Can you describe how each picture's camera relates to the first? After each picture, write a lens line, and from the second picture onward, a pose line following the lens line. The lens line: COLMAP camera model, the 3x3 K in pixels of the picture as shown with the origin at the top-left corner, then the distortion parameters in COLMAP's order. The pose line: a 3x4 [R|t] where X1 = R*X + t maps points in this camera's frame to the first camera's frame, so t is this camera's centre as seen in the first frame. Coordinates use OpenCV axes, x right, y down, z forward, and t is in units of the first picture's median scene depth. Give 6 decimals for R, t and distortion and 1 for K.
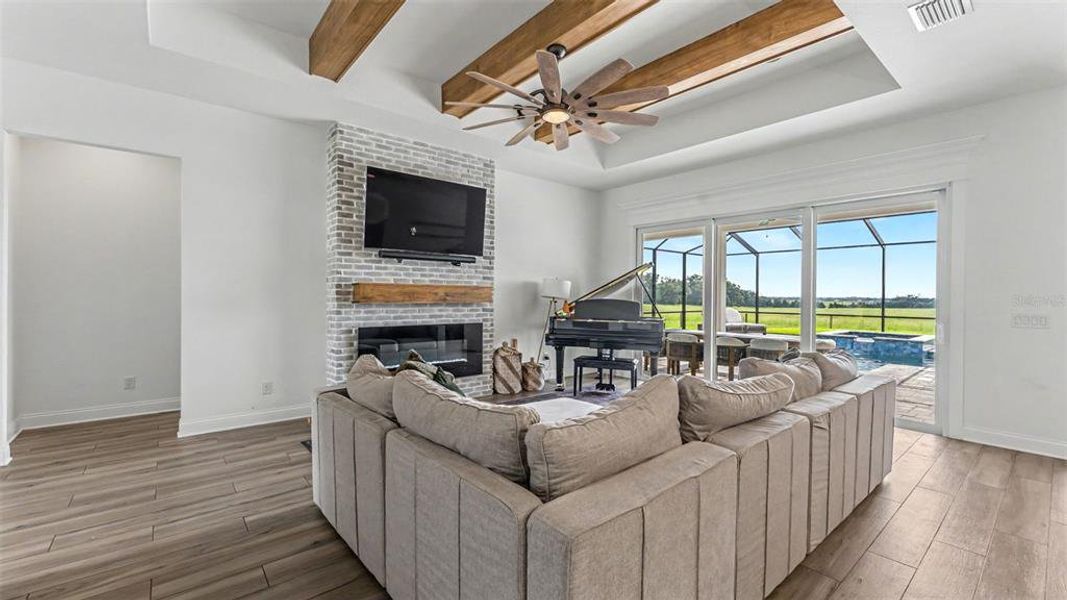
lens RADIAL K [[434.2, 0, 540.4], [0, 434.2, 299.5], [0, 0, 1]] dist [-0.001036, 0.000185]
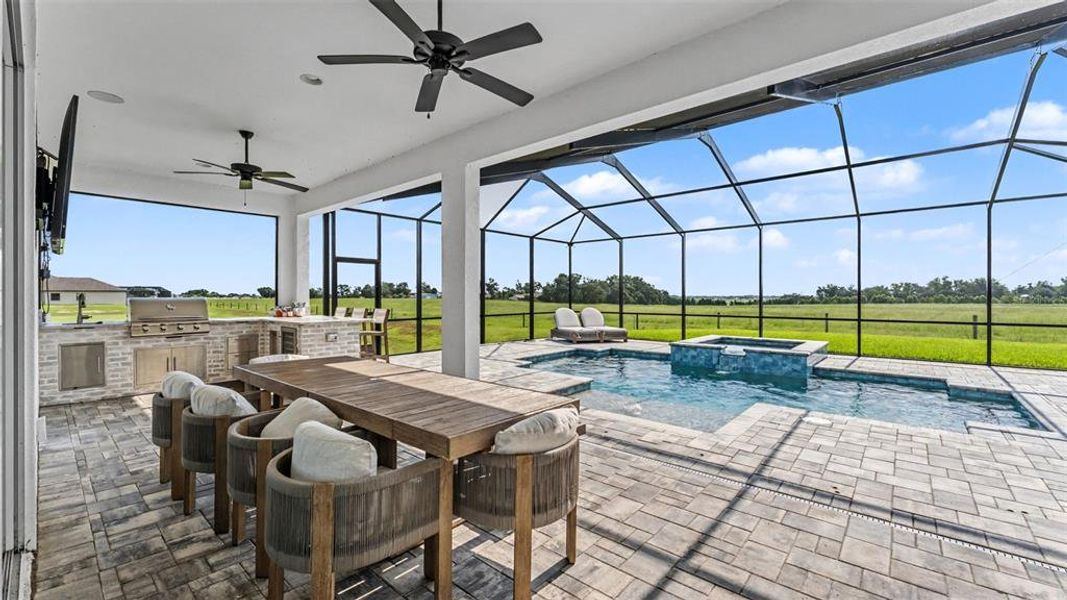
lens RADIAL K [[426.0, 0, 534.8], [0, 426.0, 297.9], [0, 0, 1]] dist [-0.003799, -0.000069]
pose [[0.987777, -0.008076, 0.155663, 0.221511], [0.008732, 0.999956, -0.003530, 0.003401], [-0.155627, 0.004846, 0.987804, 0.252945]]
